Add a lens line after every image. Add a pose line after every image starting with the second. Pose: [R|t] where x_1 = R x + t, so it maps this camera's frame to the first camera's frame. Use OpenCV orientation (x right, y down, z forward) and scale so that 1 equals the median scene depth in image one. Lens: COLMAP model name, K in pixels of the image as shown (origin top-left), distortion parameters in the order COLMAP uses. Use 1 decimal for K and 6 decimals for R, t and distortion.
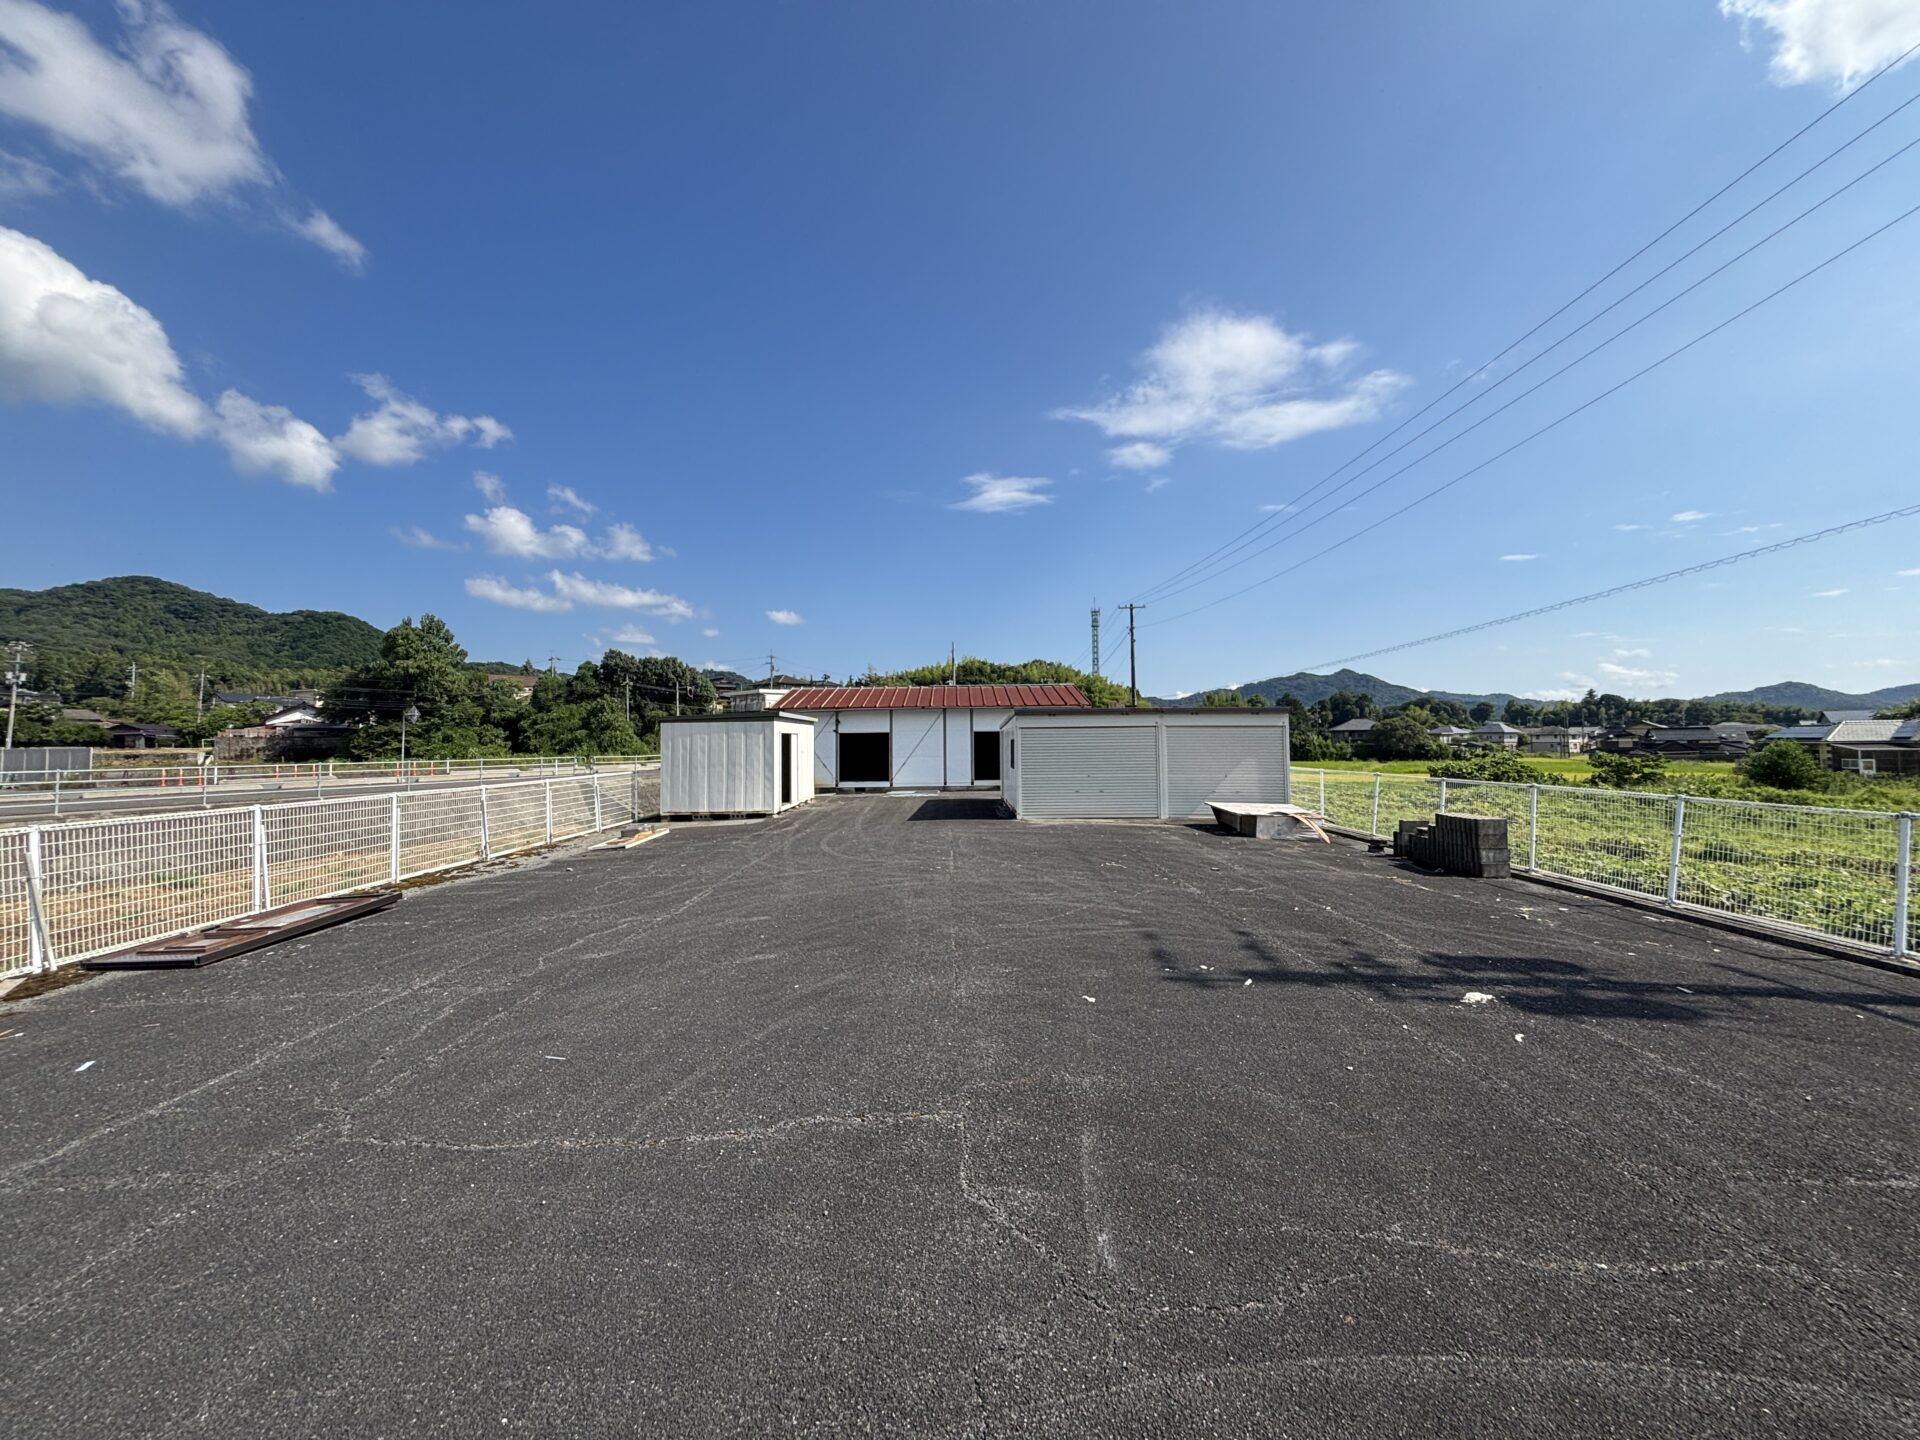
lens RADIAL K [[768.8, 0, 957.6], [0, 768.8, 721.7], [0, 0, 1]] dist [0.001064, -0.000077]
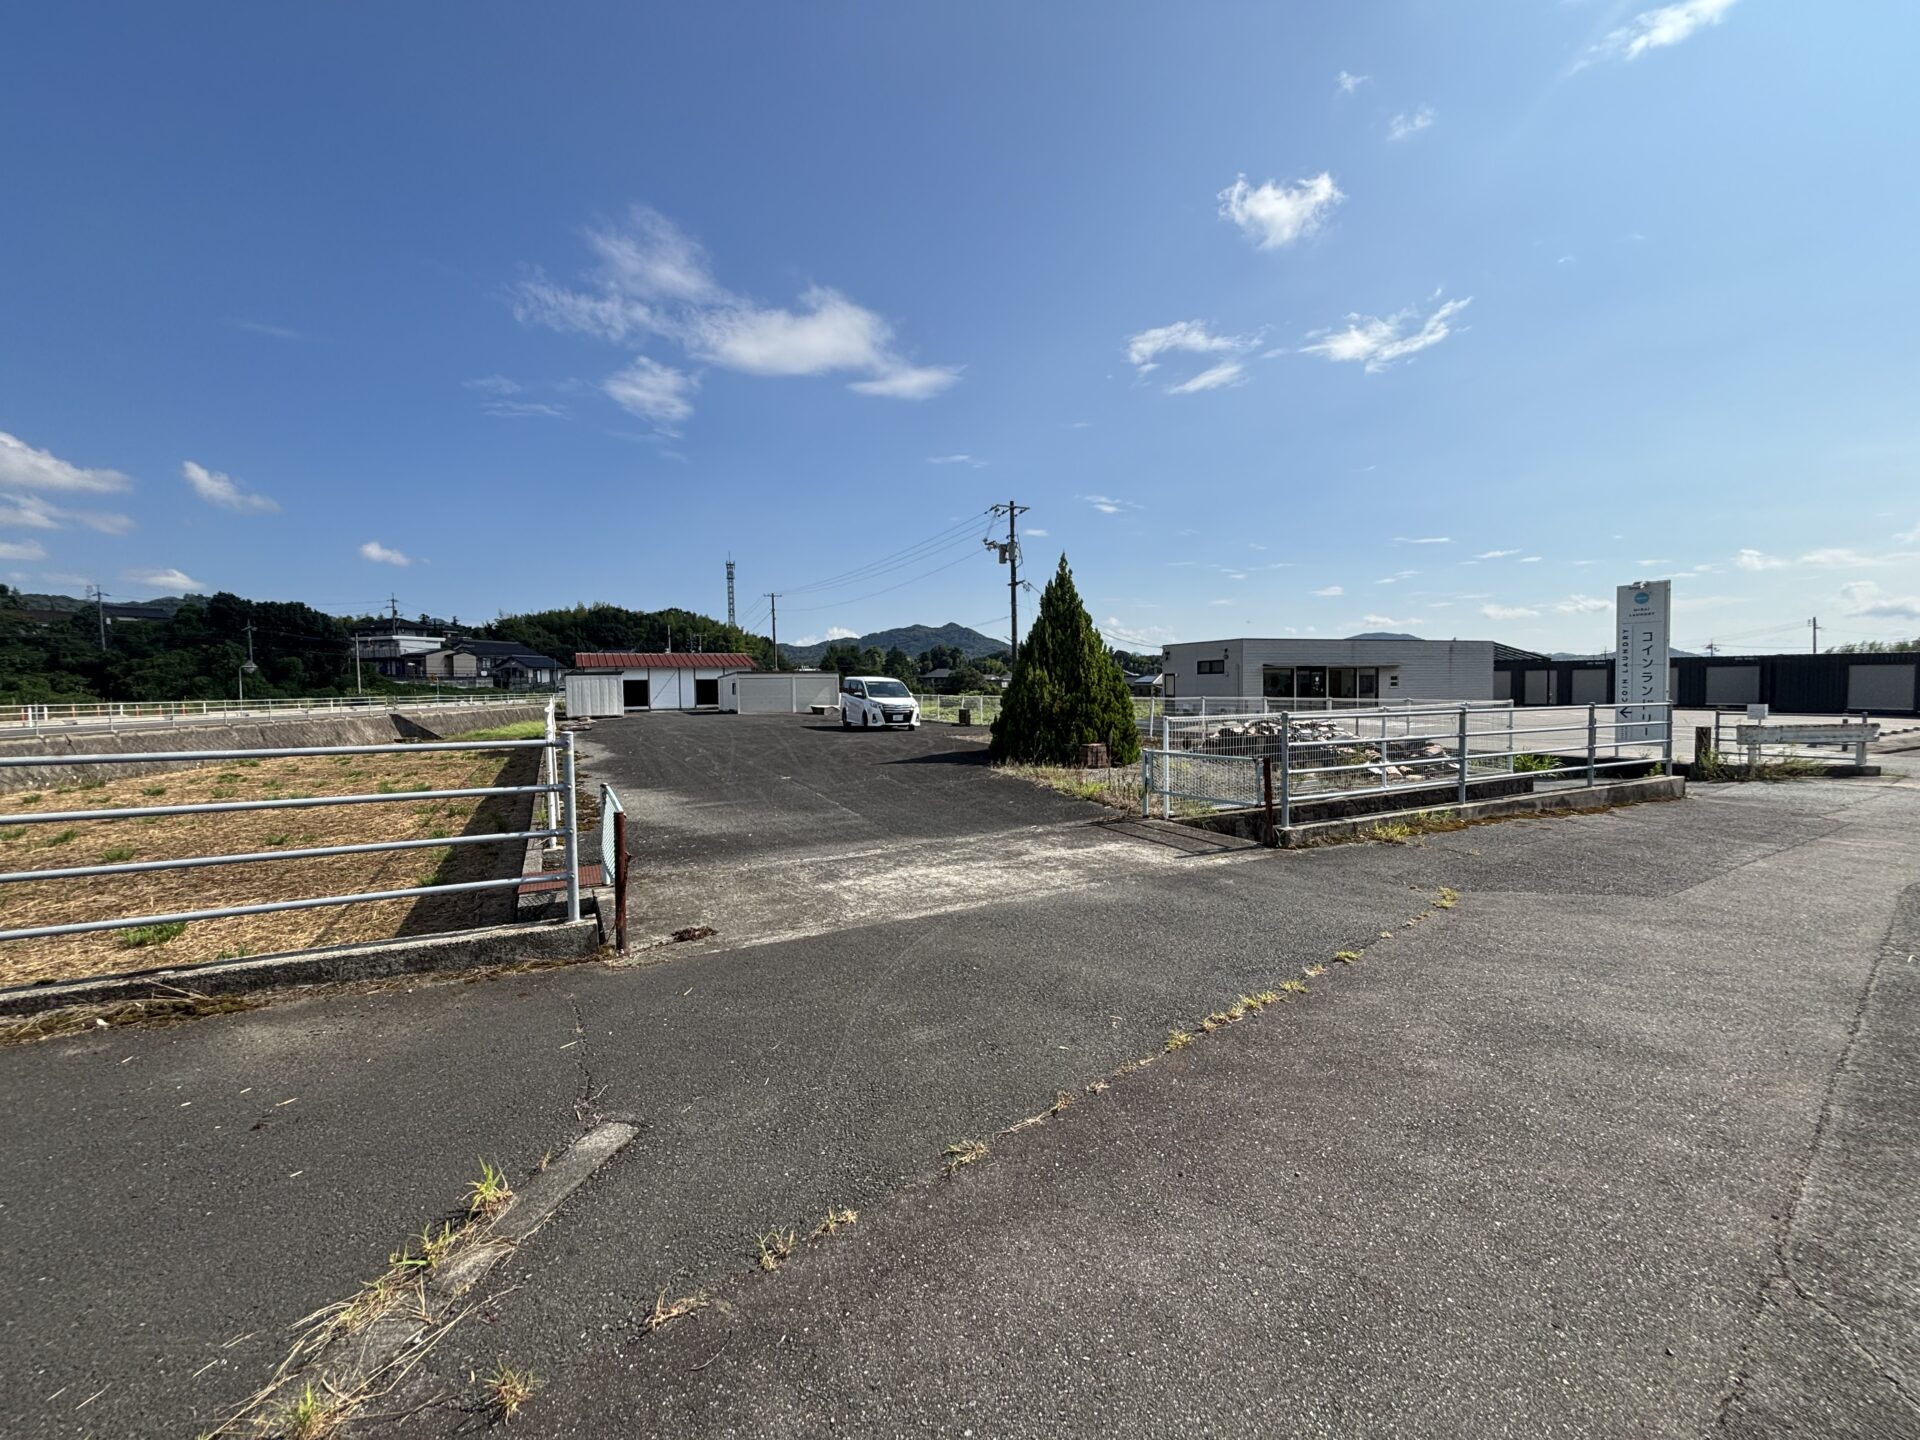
lens RADIAL K [[768.8, 0, 957.6], [0, 768.8, 721.7], [0, 0, 1]] dist [0.001064, -0.000077]
pose [[0.891729, -0.025181, 0.451868, -0.073080], [-0.006578, 0.997624, 0.068575, -0.004944], [-0.452521, -0.064123, 0.889445, -0.275588]]
